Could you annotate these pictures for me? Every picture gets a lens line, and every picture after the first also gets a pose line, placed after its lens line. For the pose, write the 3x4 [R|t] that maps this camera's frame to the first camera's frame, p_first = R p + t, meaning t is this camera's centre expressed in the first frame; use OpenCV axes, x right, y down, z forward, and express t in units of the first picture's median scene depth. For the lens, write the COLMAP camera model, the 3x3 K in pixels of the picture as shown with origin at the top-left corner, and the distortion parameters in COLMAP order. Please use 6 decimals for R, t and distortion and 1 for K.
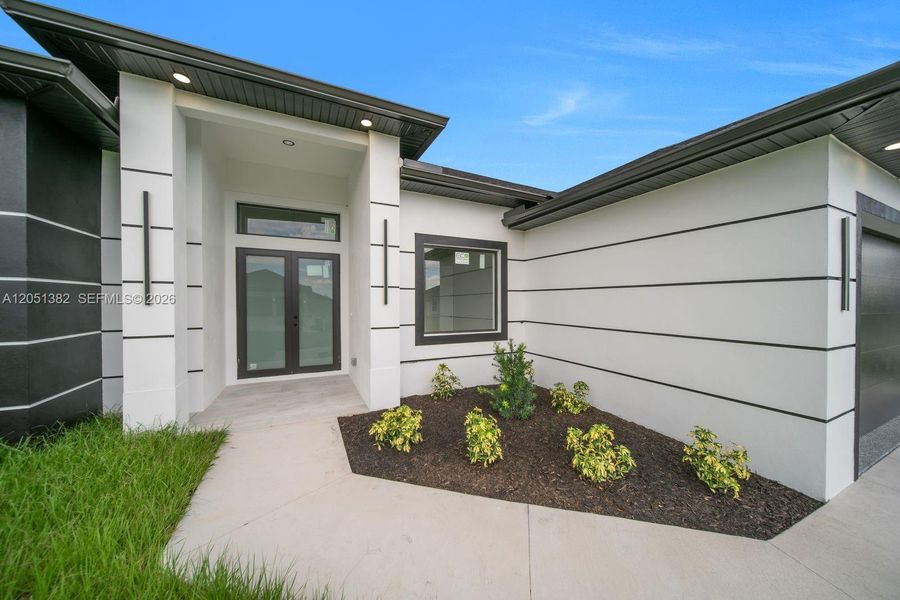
lens RADIAL K [[304.6, 0, 450.0], [0, 304.6, 300.0], [0, 0, 1]] dist [0.000392, 0.000022]
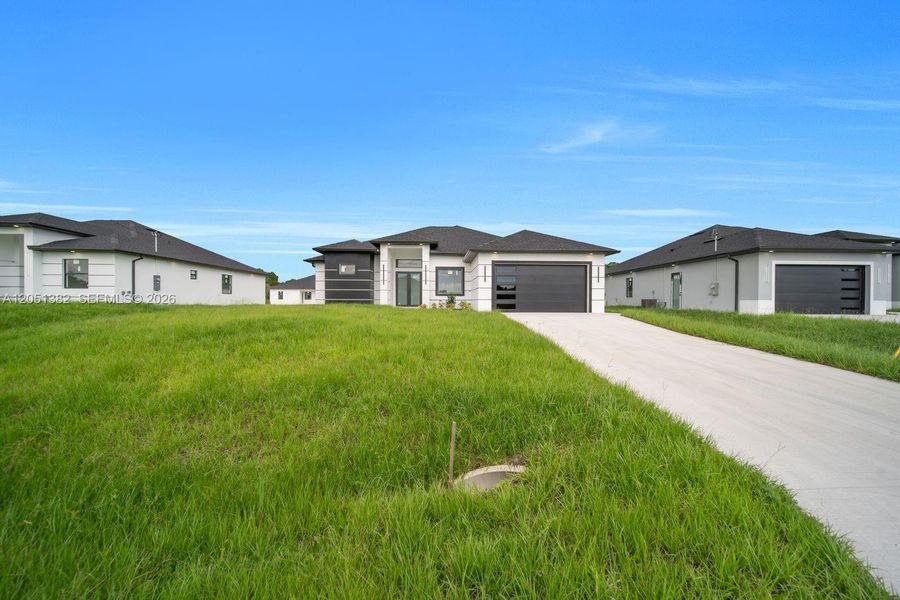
lens RADIAL K [[314.0, 0, 450.0], [0, 314.0, 300.0], [0, 0, 1]] dist [-0.000309, -0.000007]
pose [[0.914962, 0.004763, -0.403513, 1.669098], [-0.005632, 0.999984, -0.000965, 0.205896], [0.403502, 0.003156, 0.914974, -2.568751]]
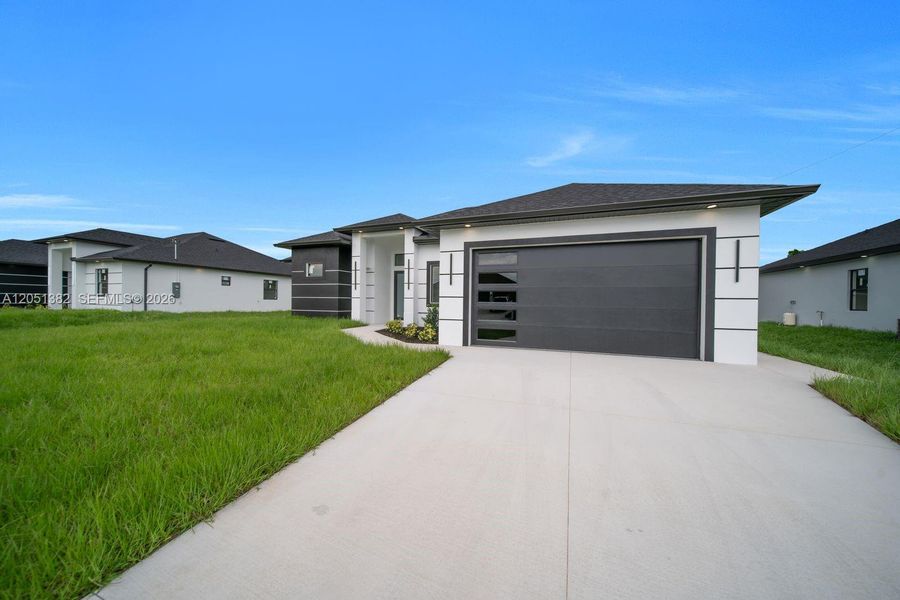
lens RADIAL K [[314.0, 0, 450.0], [0, 314.0, 300.0], [0, 0, 1]] dist [-0.000309, -0.000007]
pose [[0.686351, 0.006548, -0.727241, 1.883835], [-0.010249, 0.999947, -0.000669, 0.094082], [0.727199, 0.007912, 0.686382, -0.609211]]
